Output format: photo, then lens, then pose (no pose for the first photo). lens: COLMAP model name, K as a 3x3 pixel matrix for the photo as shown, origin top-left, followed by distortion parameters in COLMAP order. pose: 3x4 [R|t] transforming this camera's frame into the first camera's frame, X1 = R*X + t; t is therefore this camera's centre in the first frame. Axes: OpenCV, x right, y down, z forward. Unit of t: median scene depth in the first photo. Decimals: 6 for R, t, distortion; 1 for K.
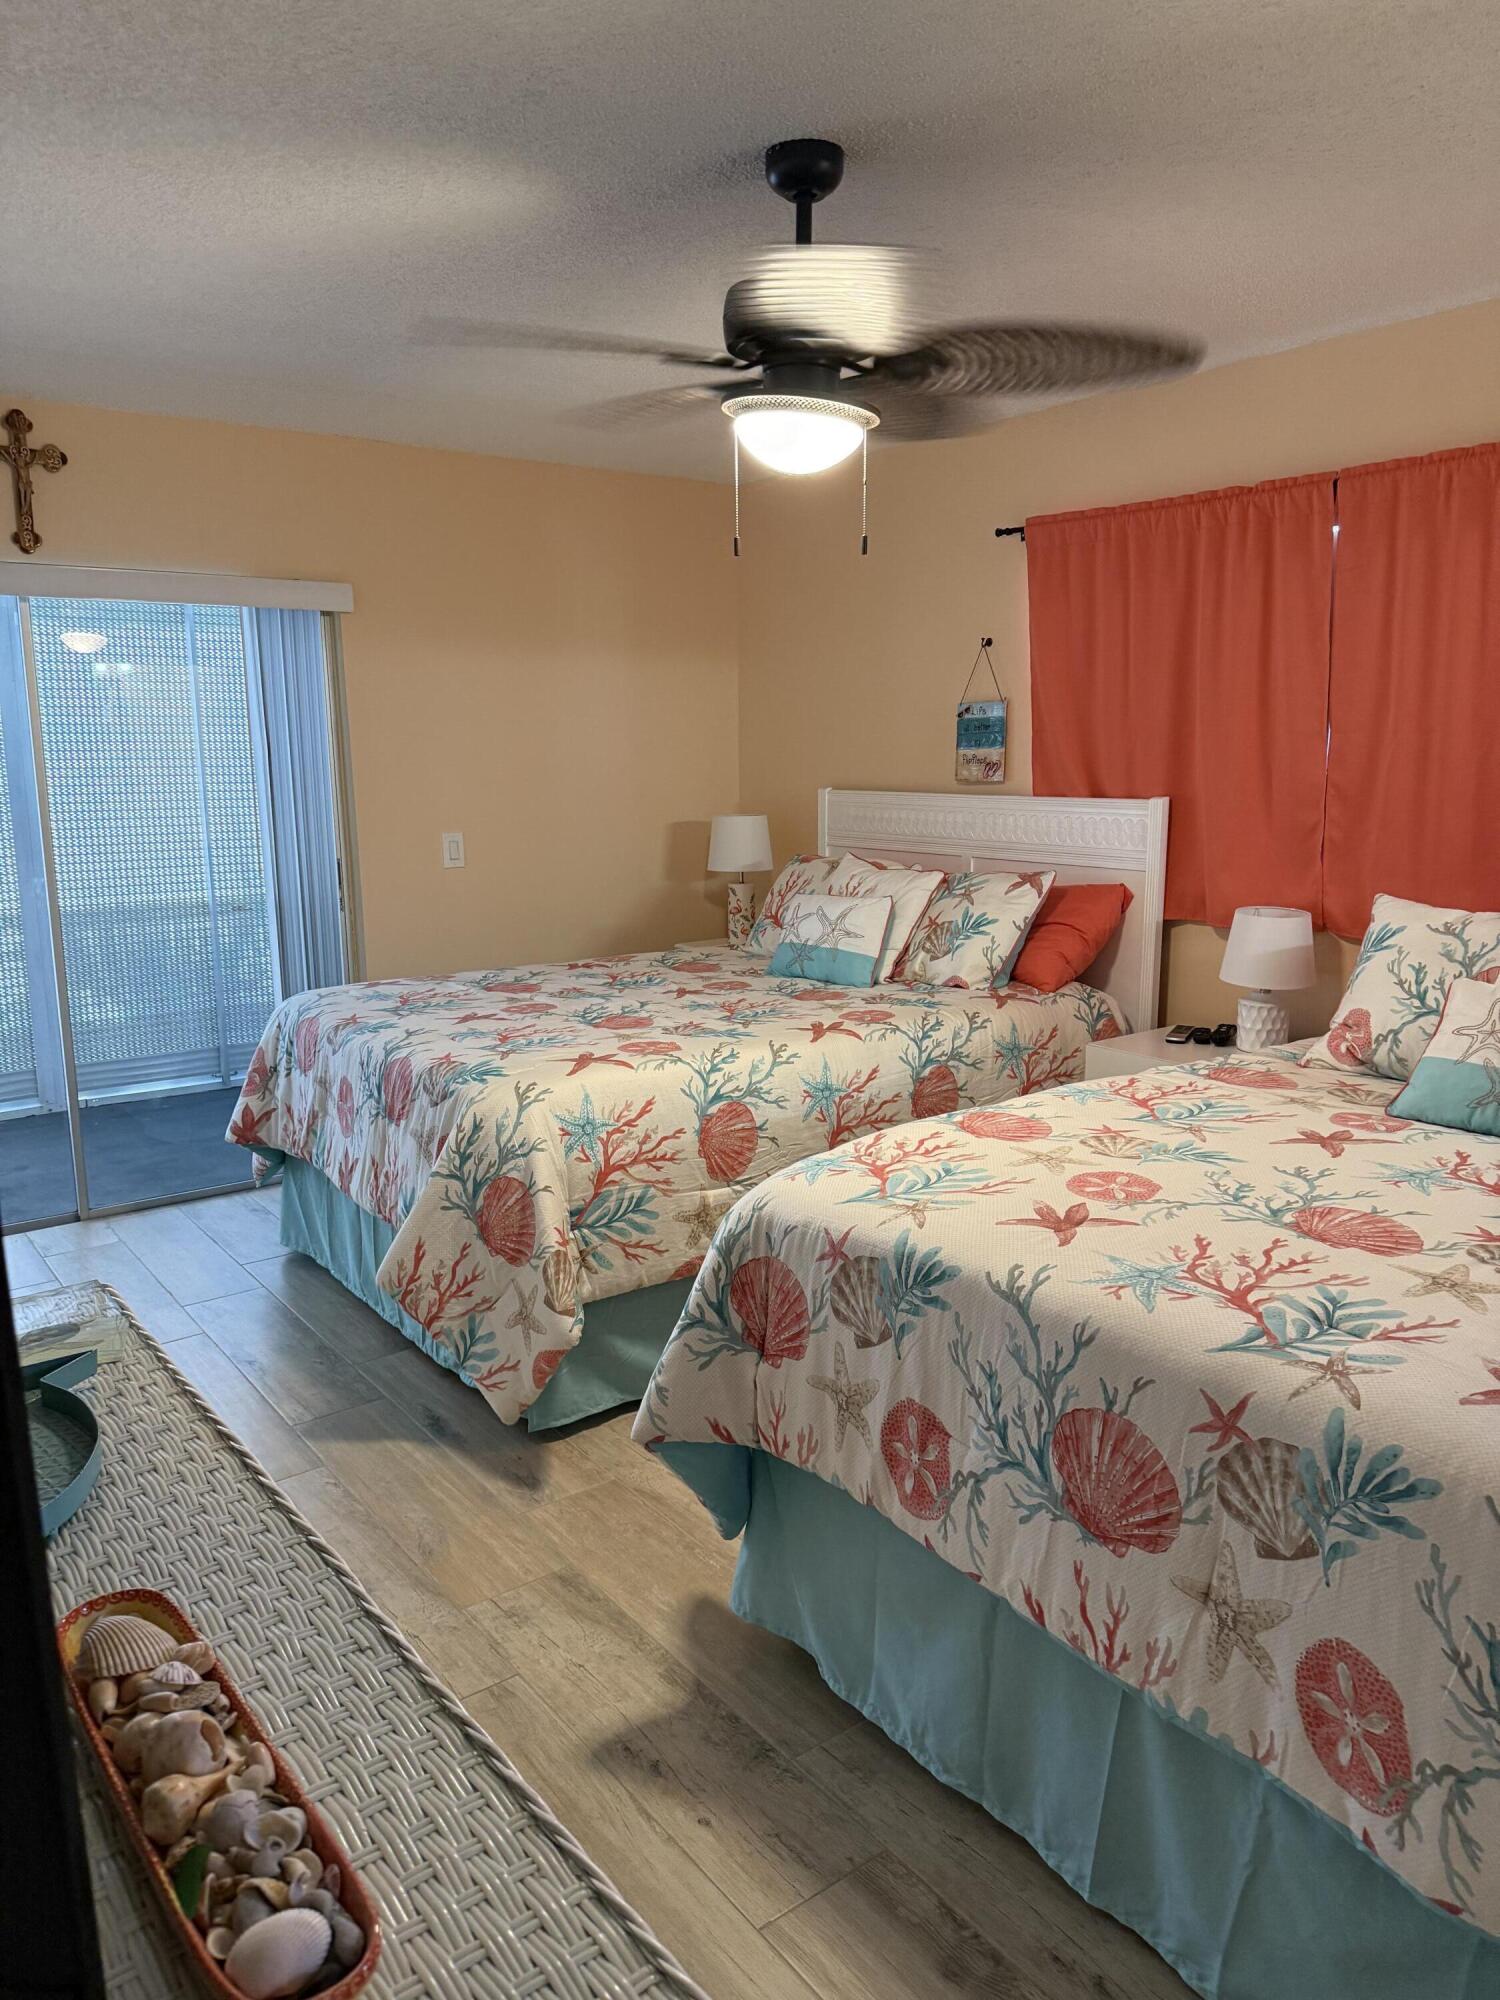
lens RADIAL K [[1394.2, 0, 748.9], [0, 1394.2, 993.7], [0, 0, 1]] dist [0.106988, -0.157730]
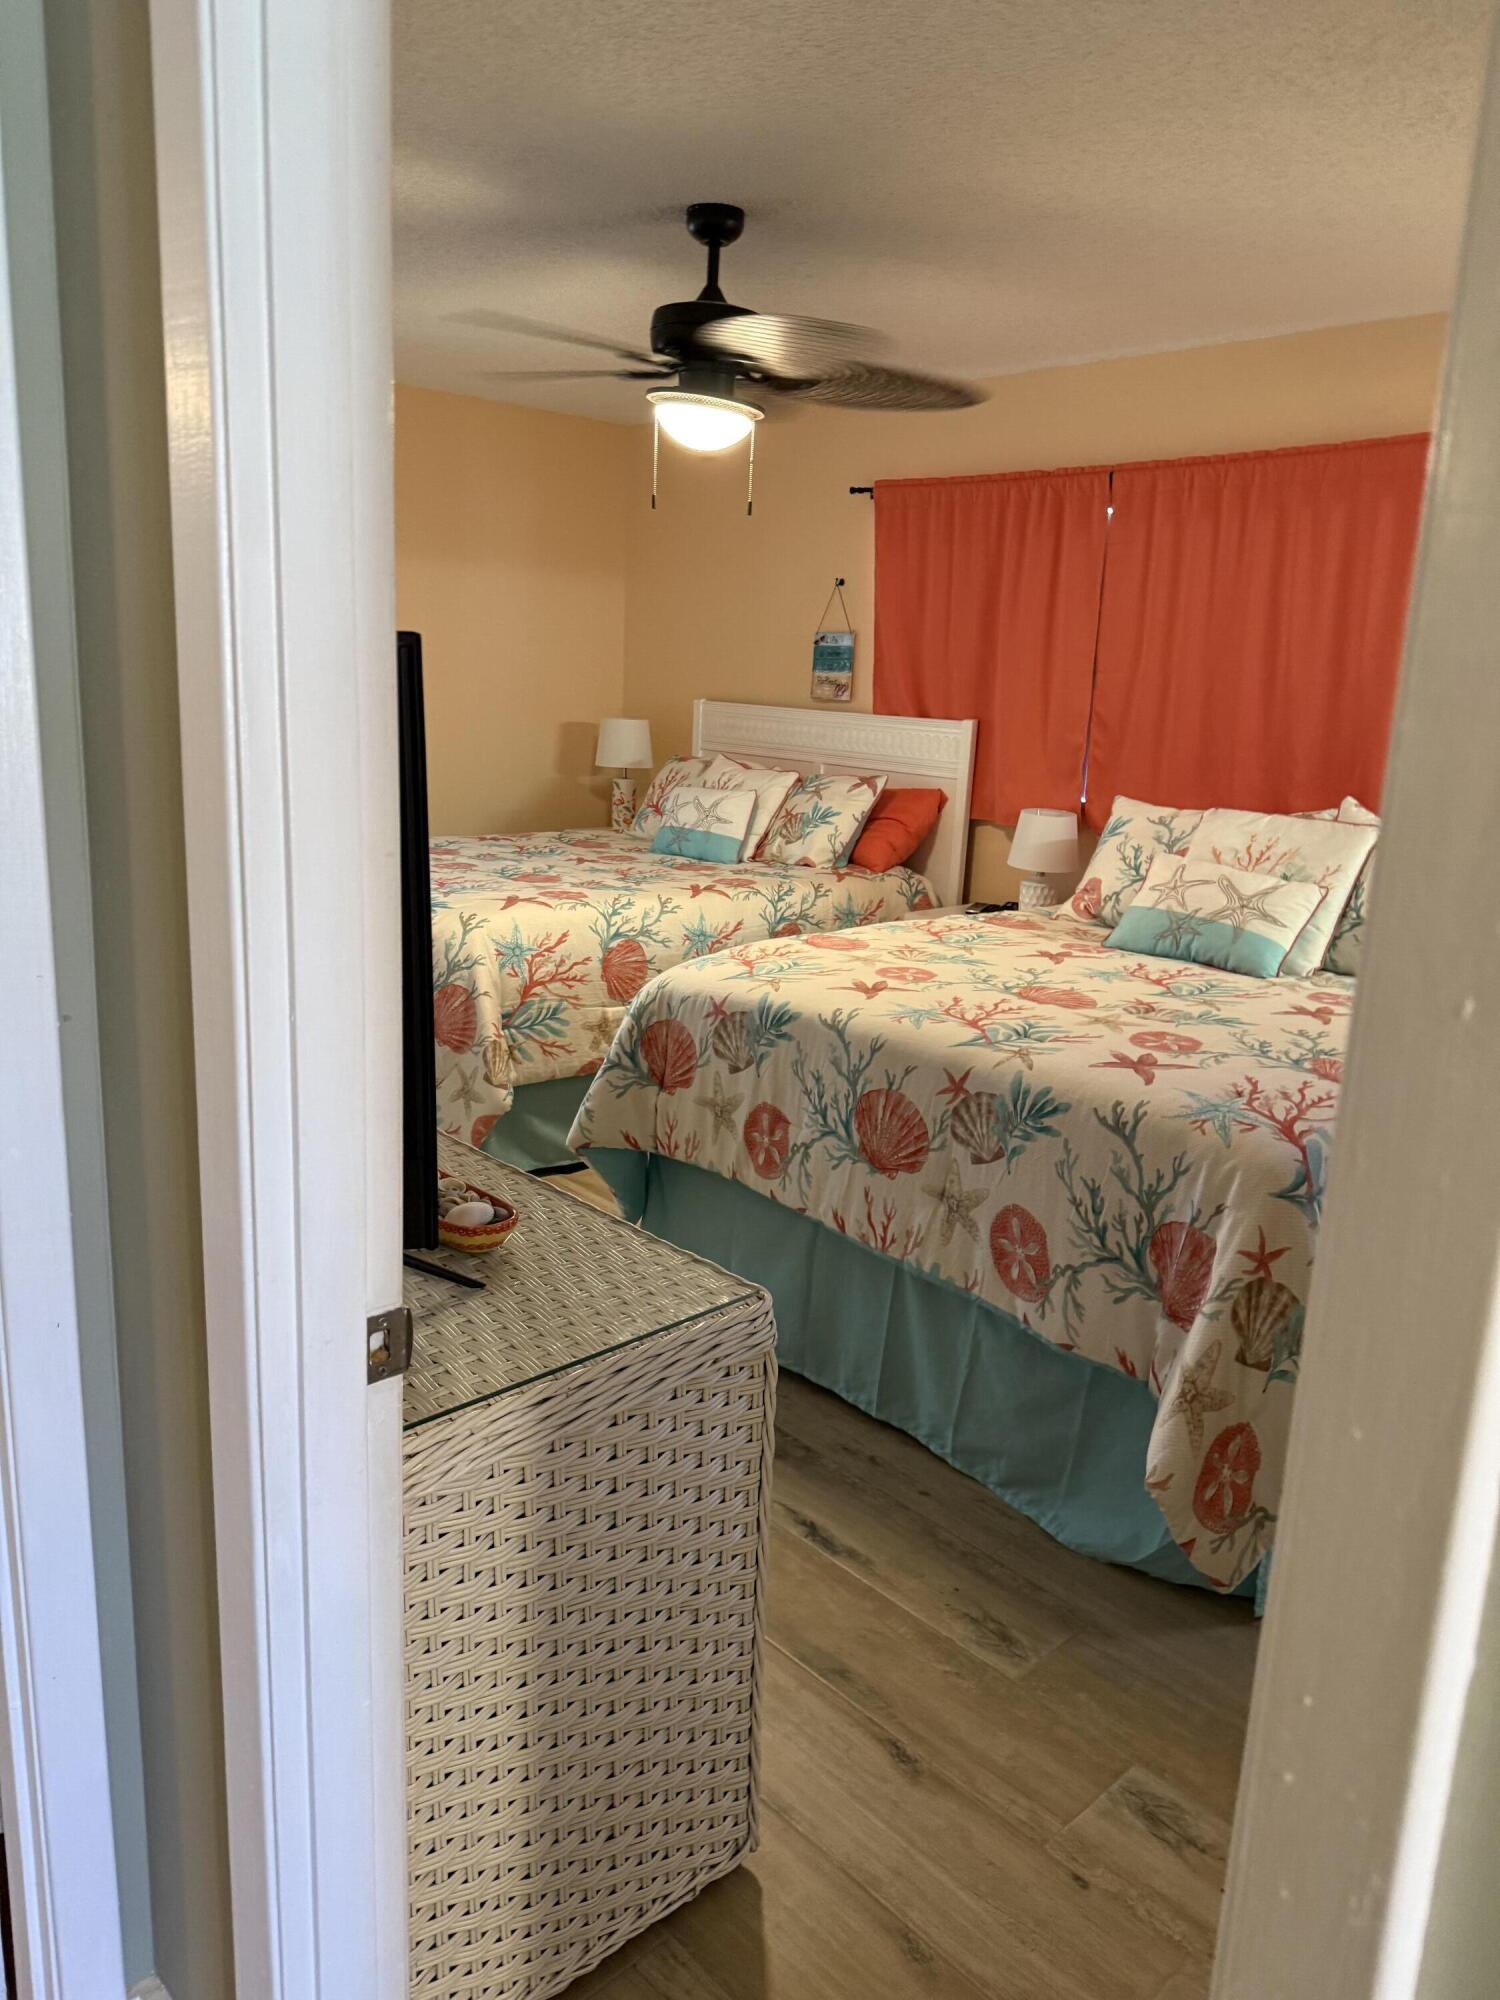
lens RADIAL K [[1417.7, 0, 764.7], [0, 1417.7, 999.9], [0, 0, 1]] dist [0.186010, -0.410084]
pose [[0.992181, 0.029446, 0.121285, -0.057534], [-0.035671, 0.998138, 0.049476, 0.083392], [-0.119603, -0.053415, 0.991384, -0.394071]]
